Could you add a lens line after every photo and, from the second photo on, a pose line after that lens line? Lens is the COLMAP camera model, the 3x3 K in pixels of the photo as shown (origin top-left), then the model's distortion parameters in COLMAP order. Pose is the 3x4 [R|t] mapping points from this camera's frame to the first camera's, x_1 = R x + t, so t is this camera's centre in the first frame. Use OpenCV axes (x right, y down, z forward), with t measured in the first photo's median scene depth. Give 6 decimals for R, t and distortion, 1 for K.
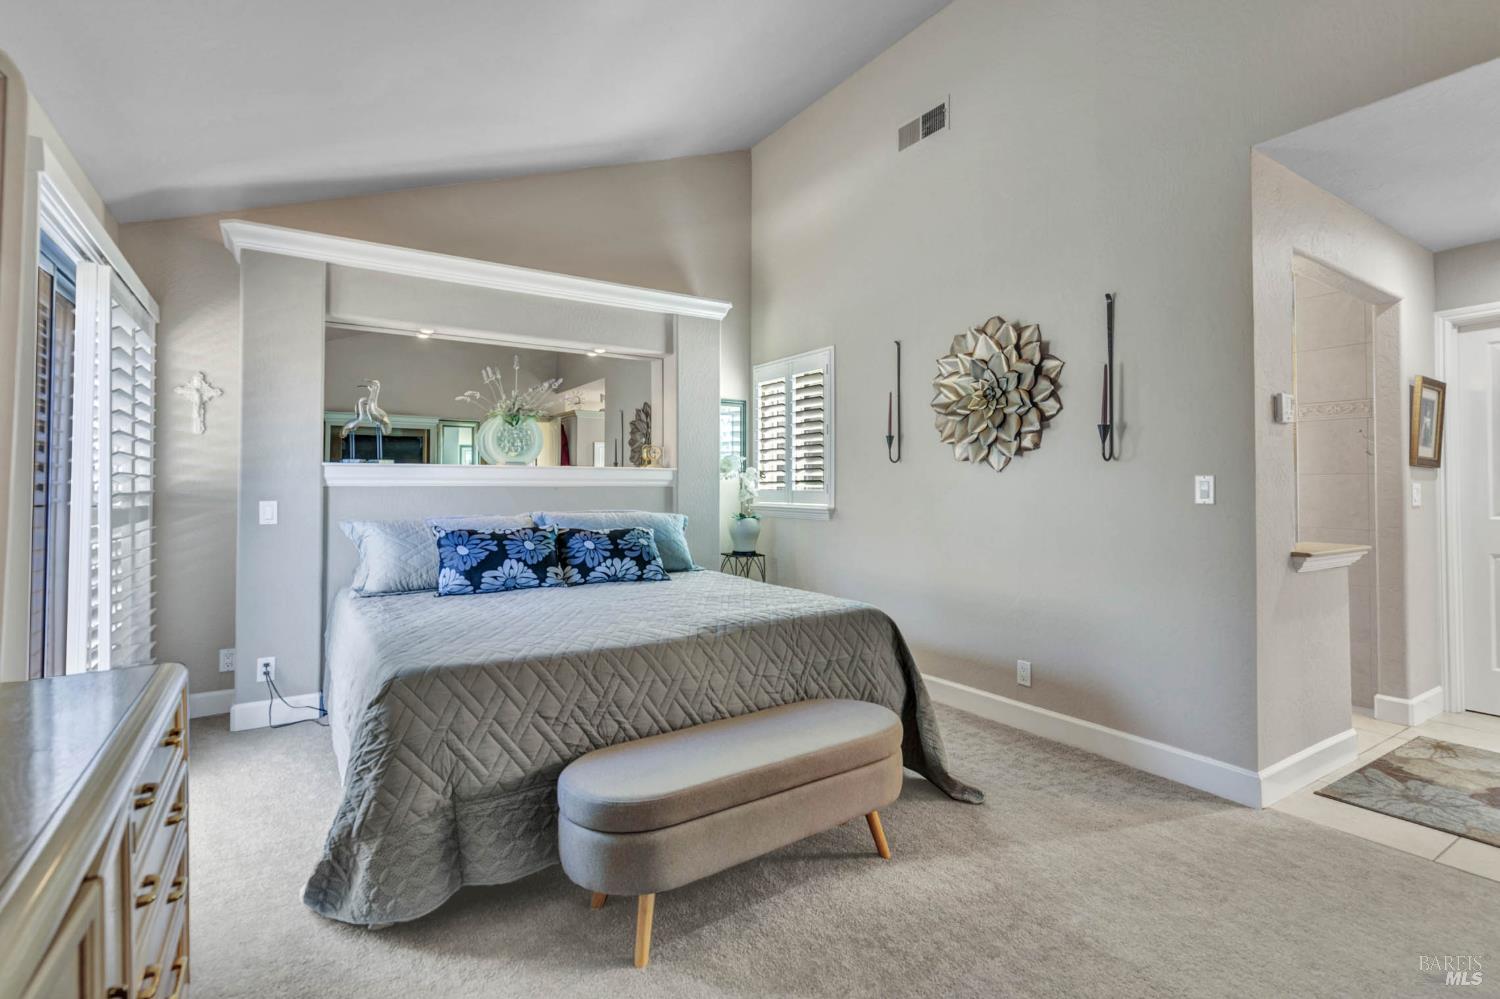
lens RADIAL K [[697.2, 0, 751.4], [0, 697.2, 482.0], [0, 0, 1]] dist [0.000451, 0.000293]
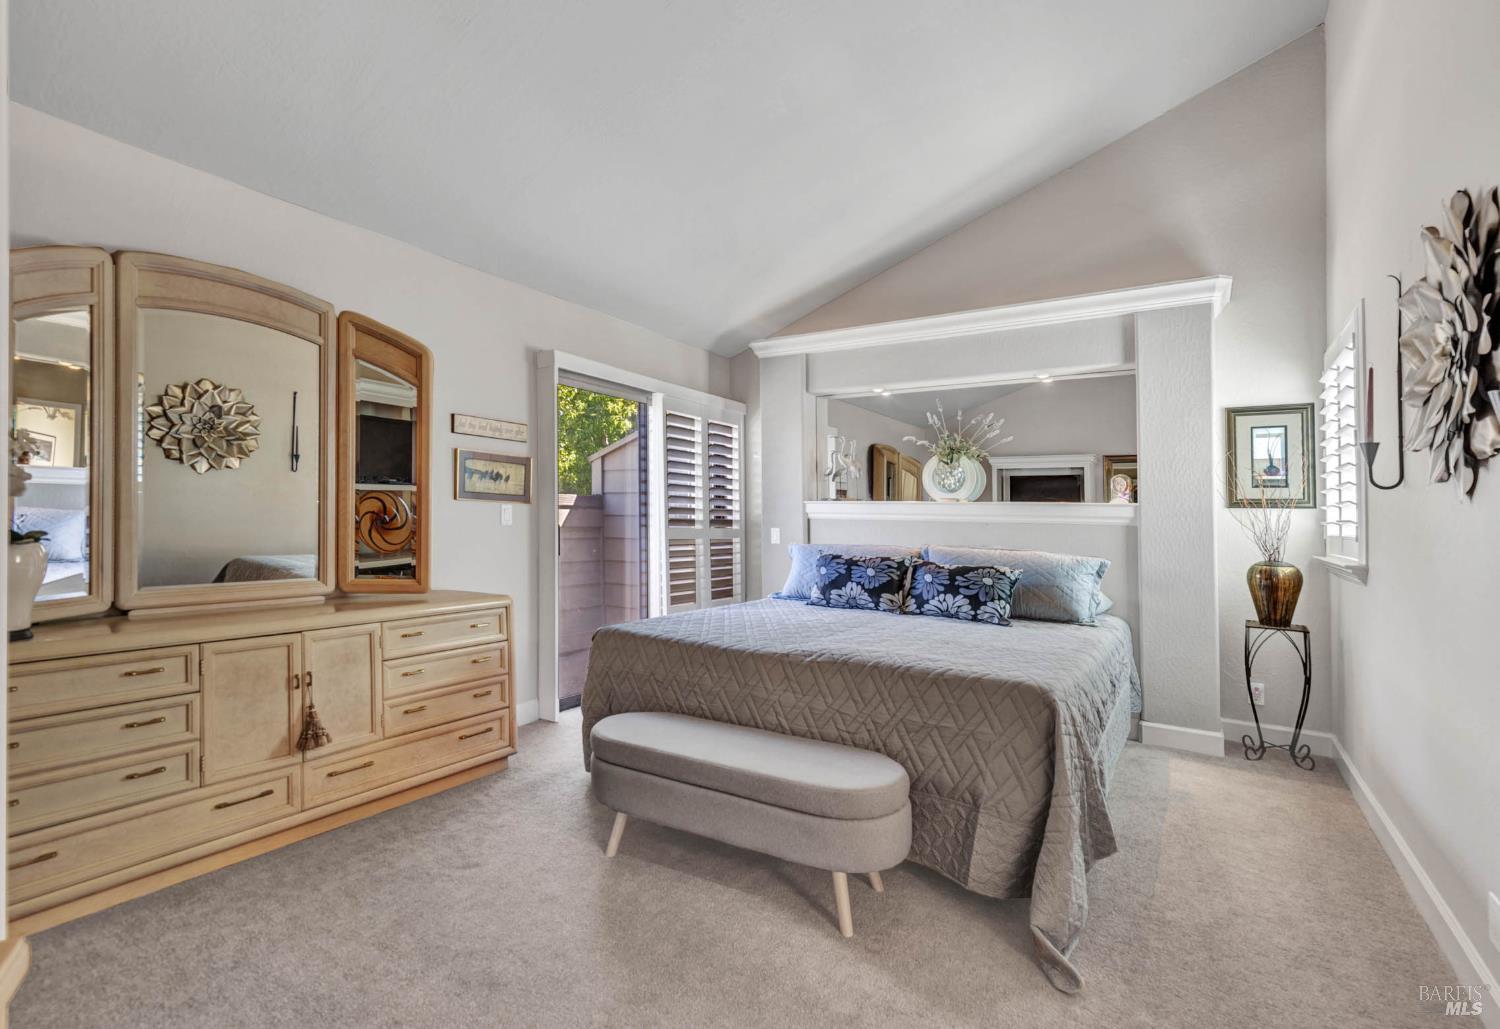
lens RADIAL K [[711.3, 0, 751.7], [0, 711.3, 539.8], [0, 0, 1]] dist [0.001297, 0.000203]
pose [[0.409329, 0.038117, -0.911590, 0.621673], [-0.014852, 0.999273, 0.035115, 0.000923], [0.912266, -0.000834, 0.409598, 0.335329]]
